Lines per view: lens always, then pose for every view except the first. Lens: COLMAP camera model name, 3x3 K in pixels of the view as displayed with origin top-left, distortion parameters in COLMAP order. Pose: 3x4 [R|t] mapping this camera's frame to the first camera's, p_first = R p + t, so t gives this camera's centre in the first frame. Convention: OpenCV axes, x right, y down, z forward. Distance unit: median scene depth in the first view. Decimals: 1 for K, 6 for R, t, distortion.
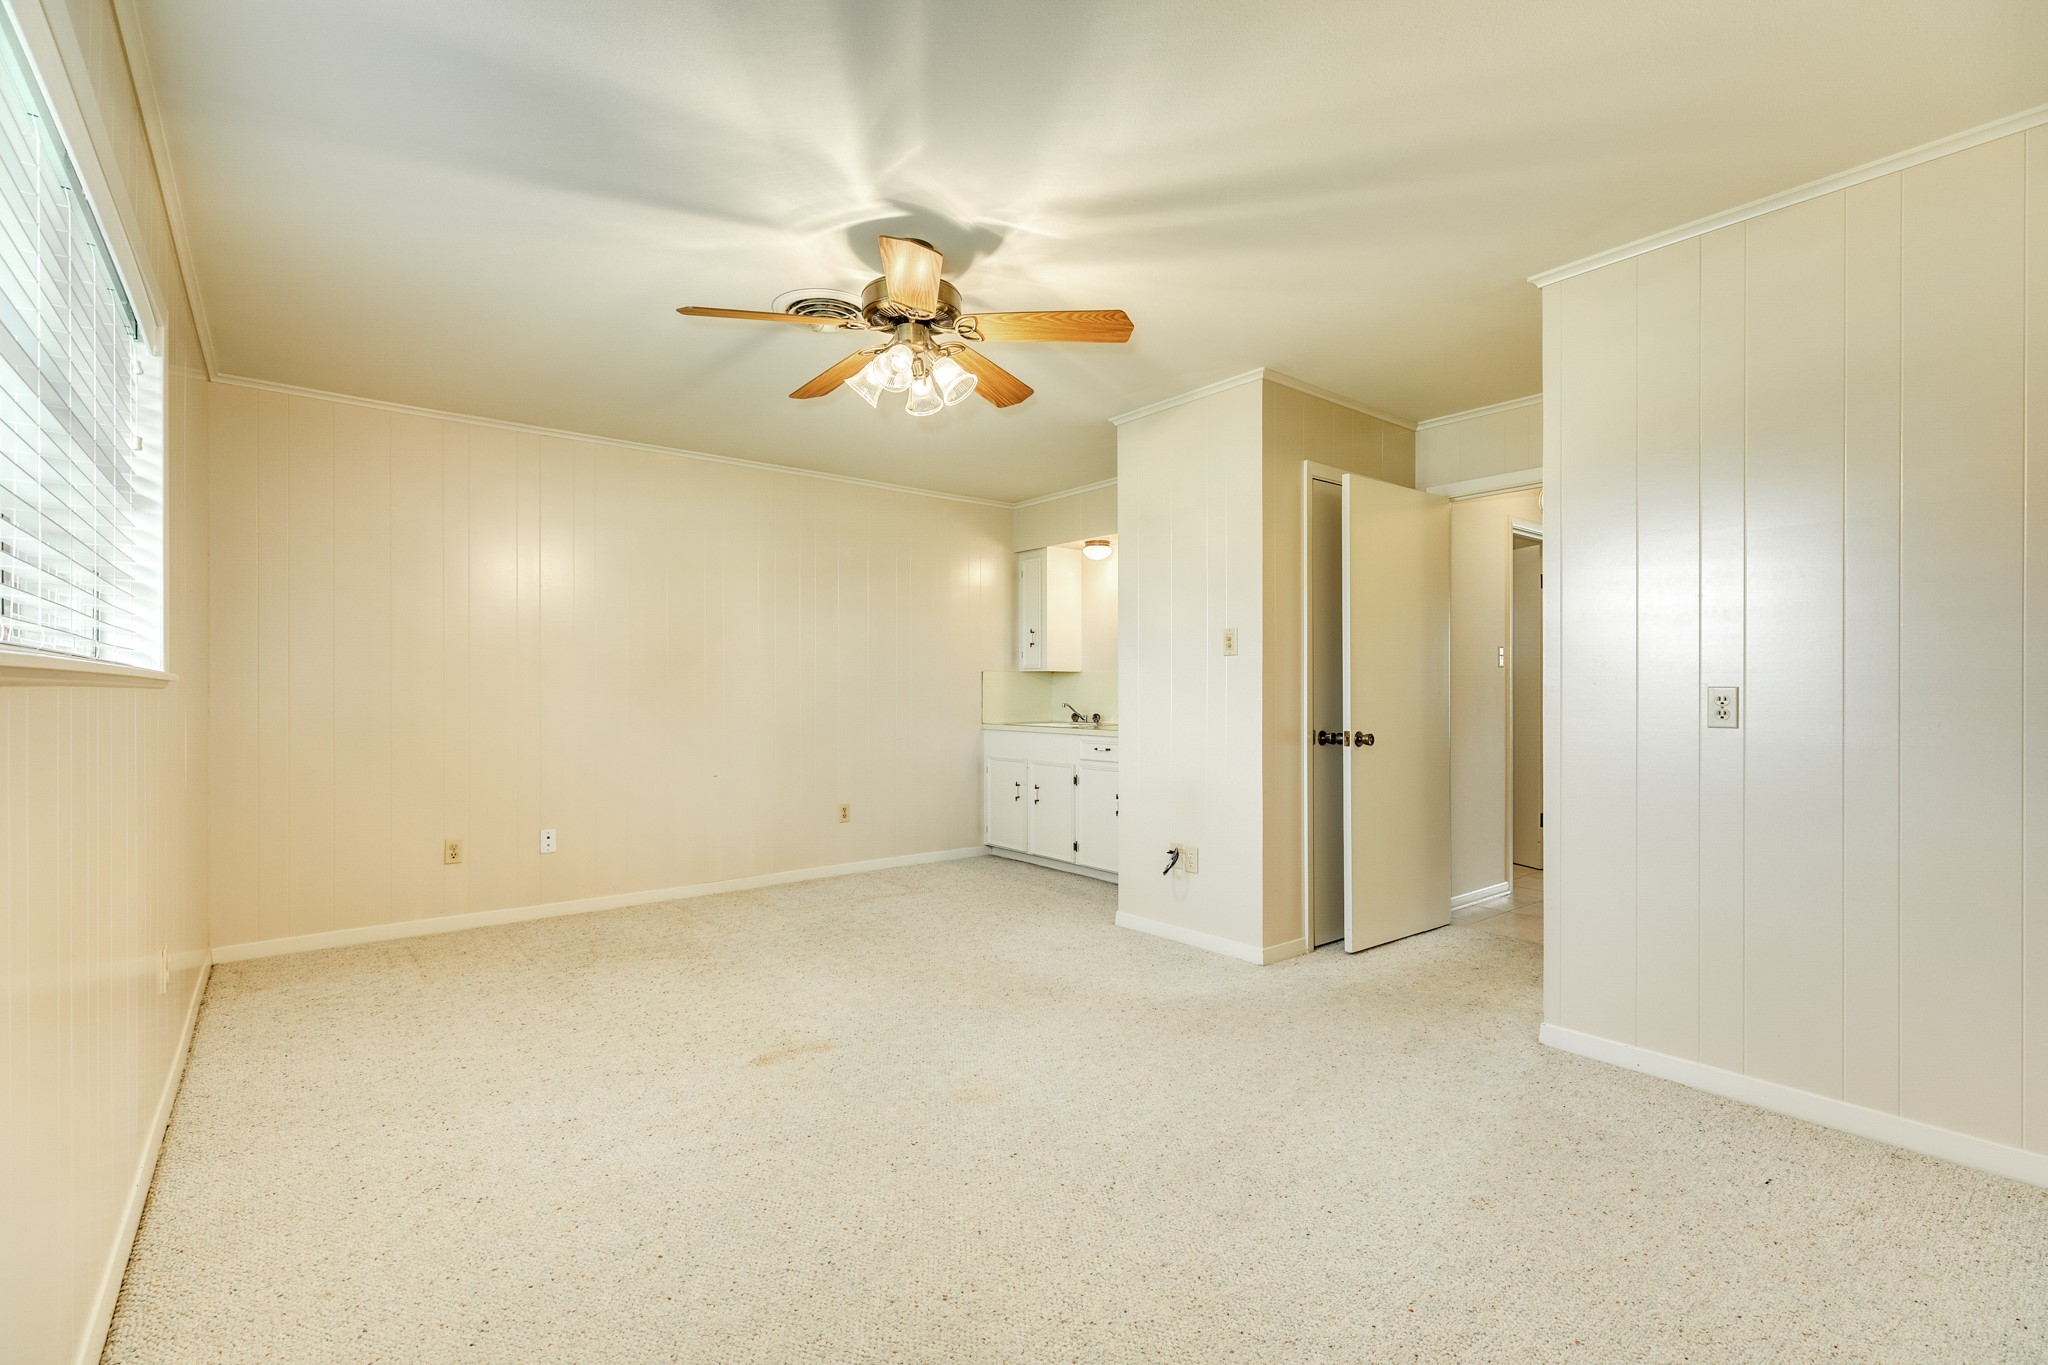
lens RADIAL K [[921.0, 0, 1024.1], [0, 921.0, 684.9], [0, 0, 1]] dist [0.001266, 0.000071]
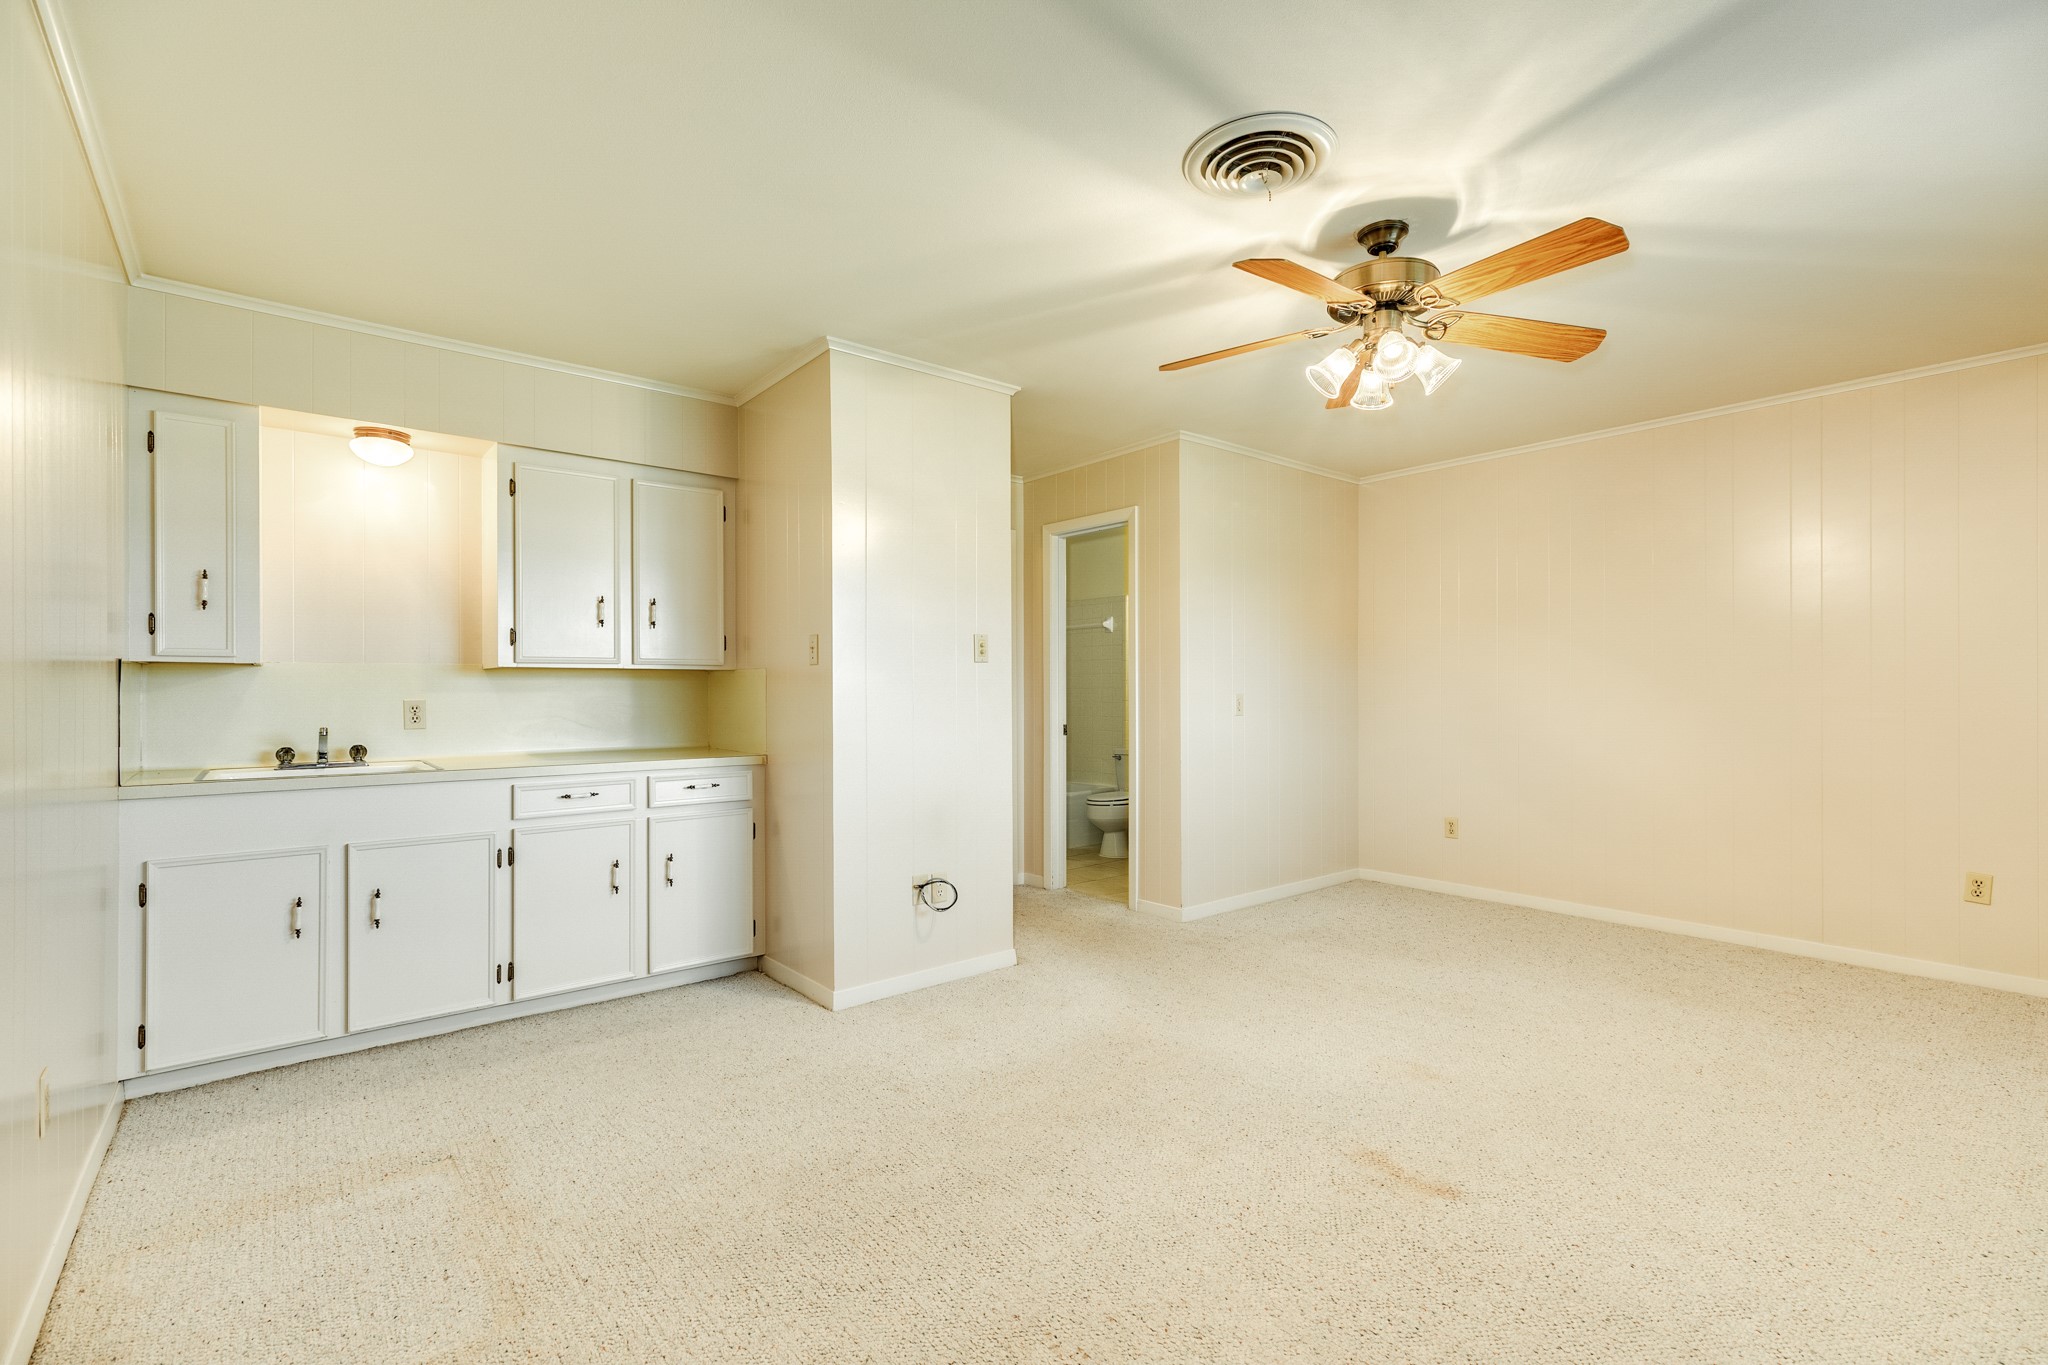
lens RADIAL K [[921.0, 0, 1024.7], [0, 921.0, 688.8], [0, 0, 1]] dist [0.001266, 0.000071]
pose [[-0.018464, 0.006121, 0.999811, -0.739954], [0.002286, 0.999979, -0.006080, 0.001821], [-0.999827, 0.002173, -0.018477, 0.967993]]
